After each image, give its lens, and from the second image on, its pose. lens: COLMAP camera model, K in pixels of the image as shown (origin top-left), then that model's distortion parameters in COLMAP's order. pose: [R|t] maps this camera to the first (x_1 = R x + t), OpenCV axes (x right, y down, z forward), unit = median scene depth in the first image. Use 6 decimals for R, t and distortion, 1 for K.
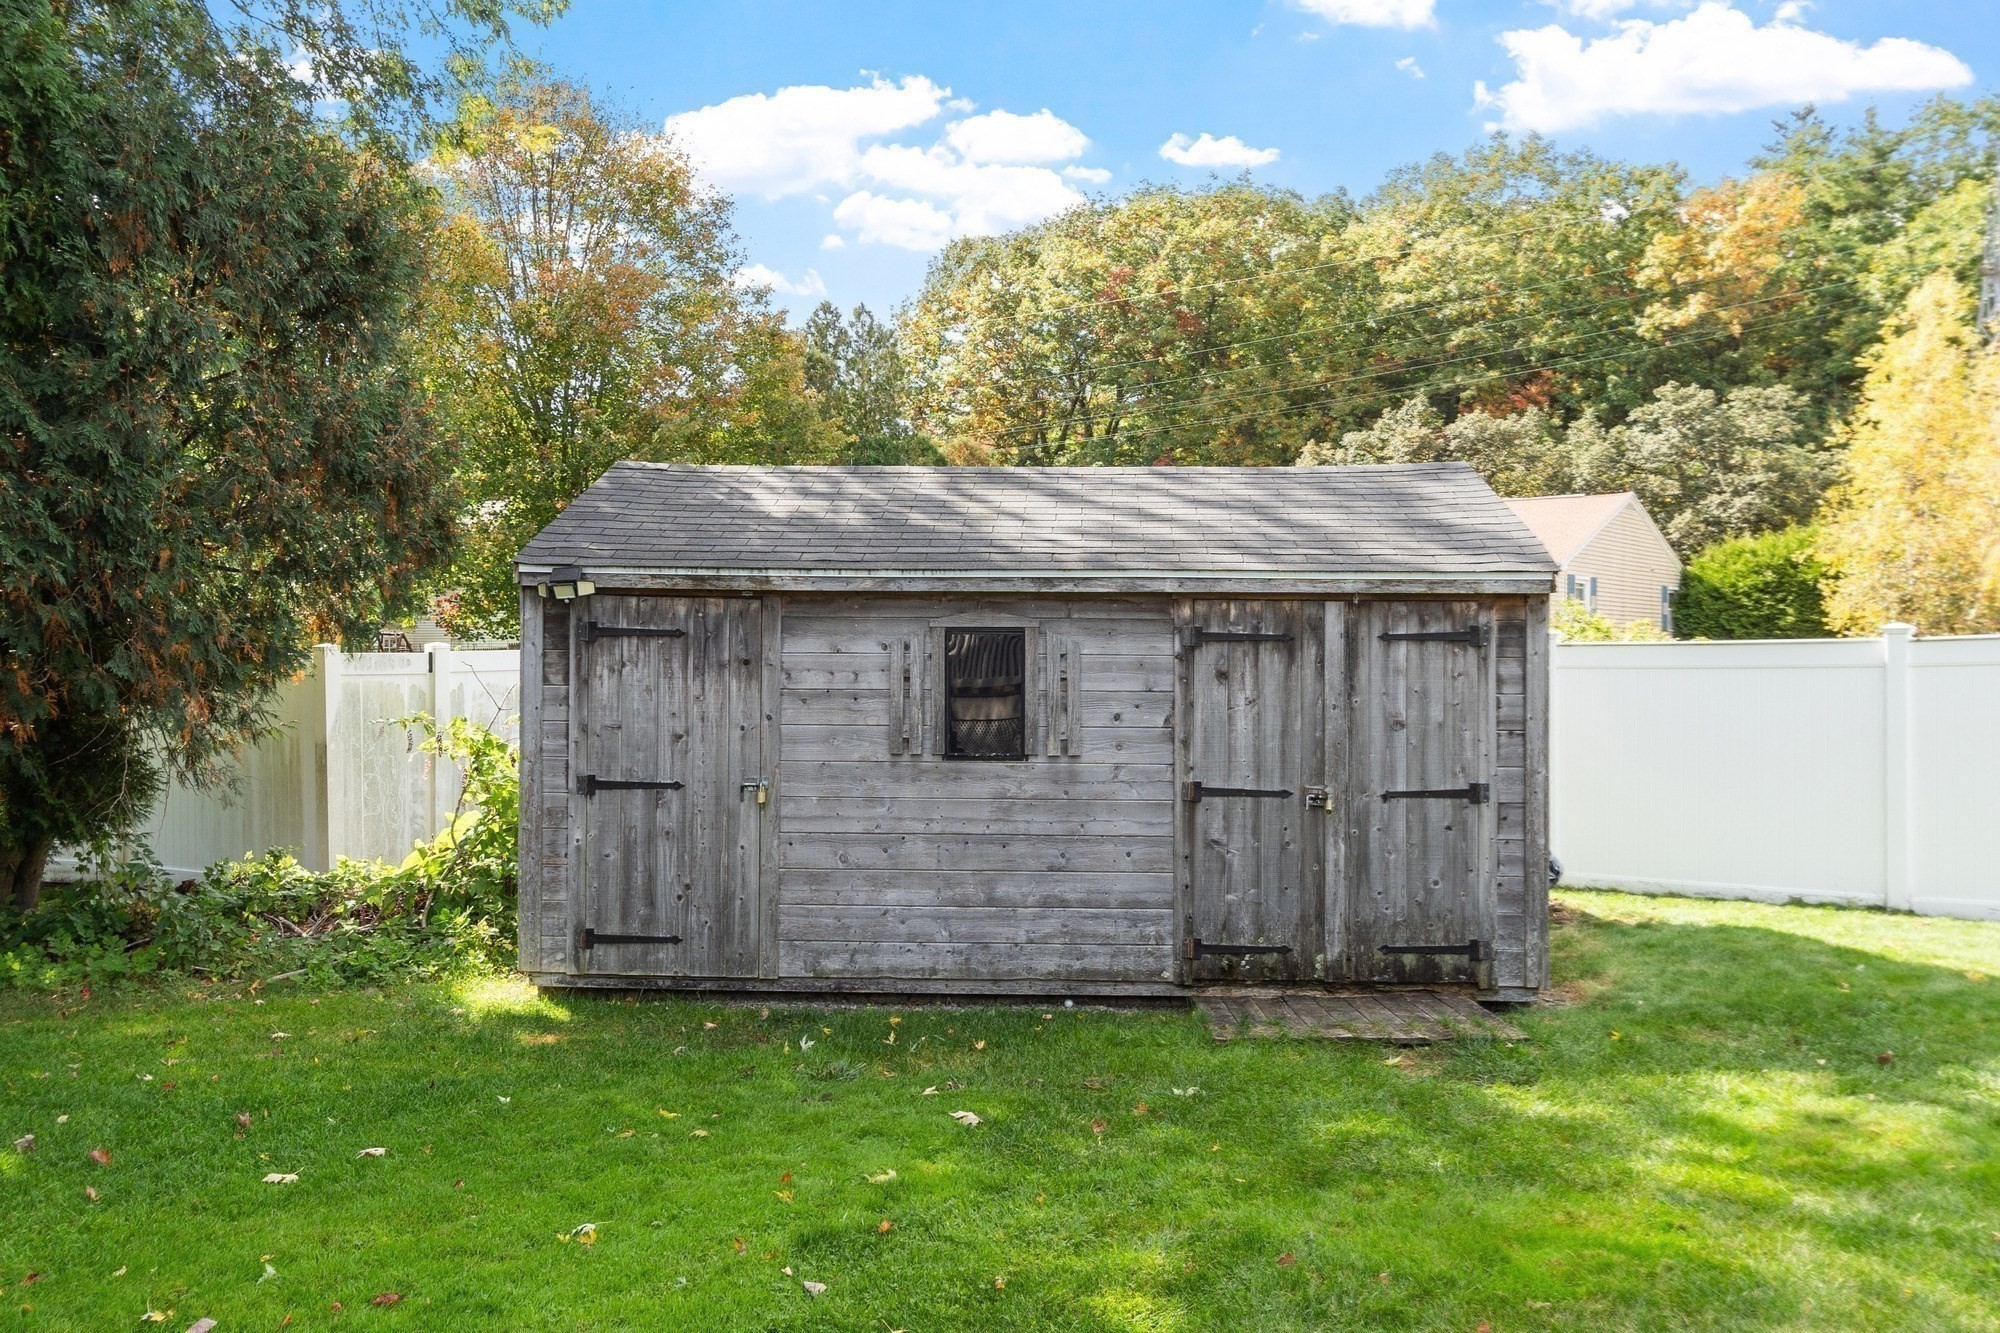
lens RADIAL K [[1748.5, 0, 1000.9], [0, 1748.5, 662.6], [0, 0, 1]] dist [-0.008076, 0.024974]
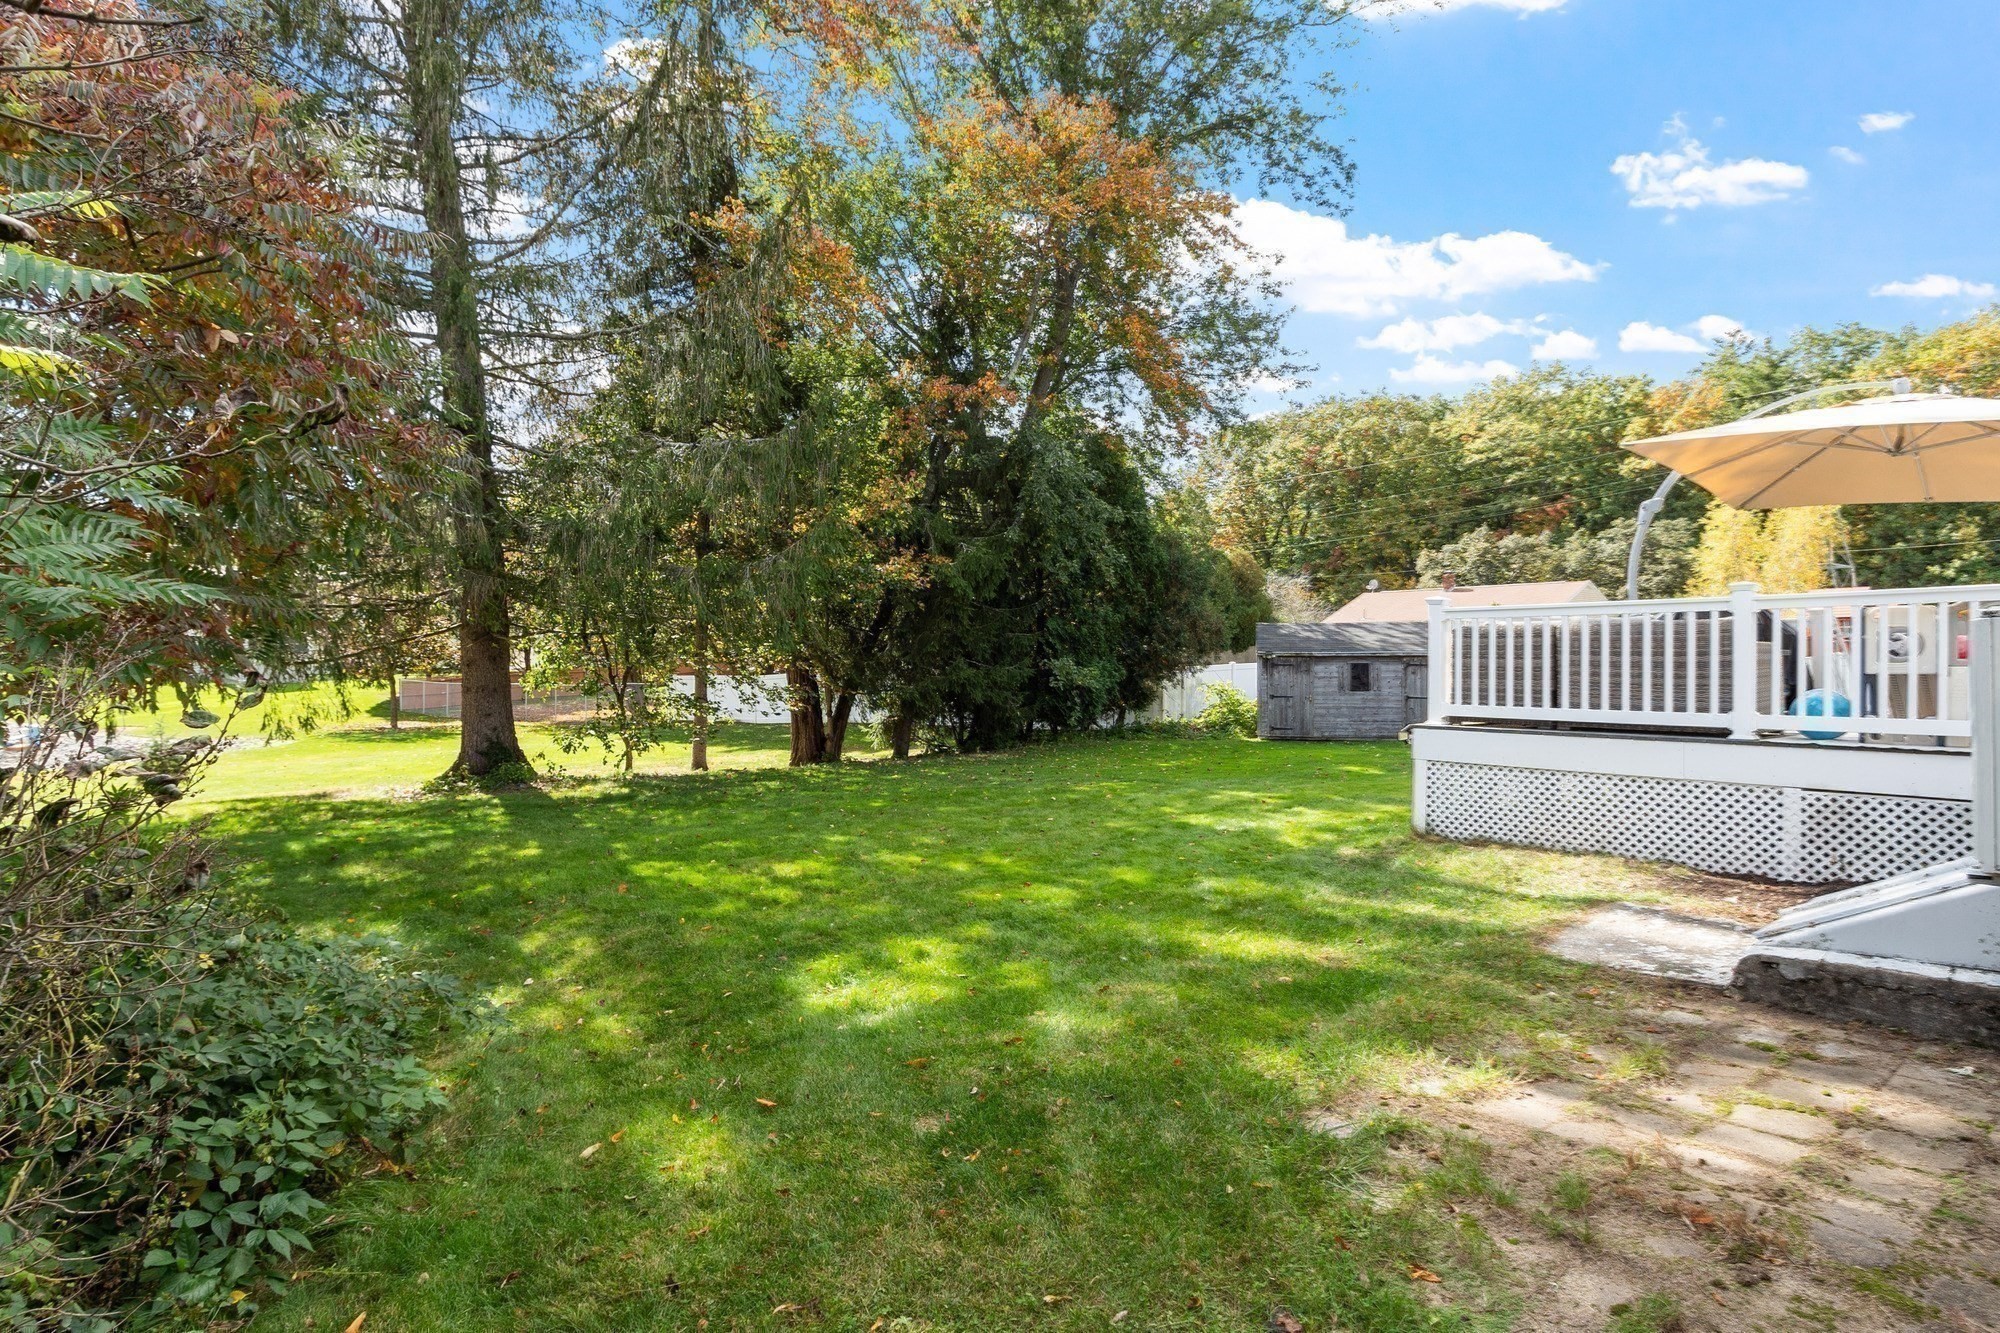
lens RADIAL K [[1030.0, 0, 984.4], [0, 1030.0, 679.8], [0, 0, 1]] dist [0.000137, 0.000637]
pose [[0.974430, -0.005841, -0.224616, -0.048196], [0.010017, 0.999797, 0.017459, -0.004332], [0.224469, -0.019263, 0.974291, -0.252707]]
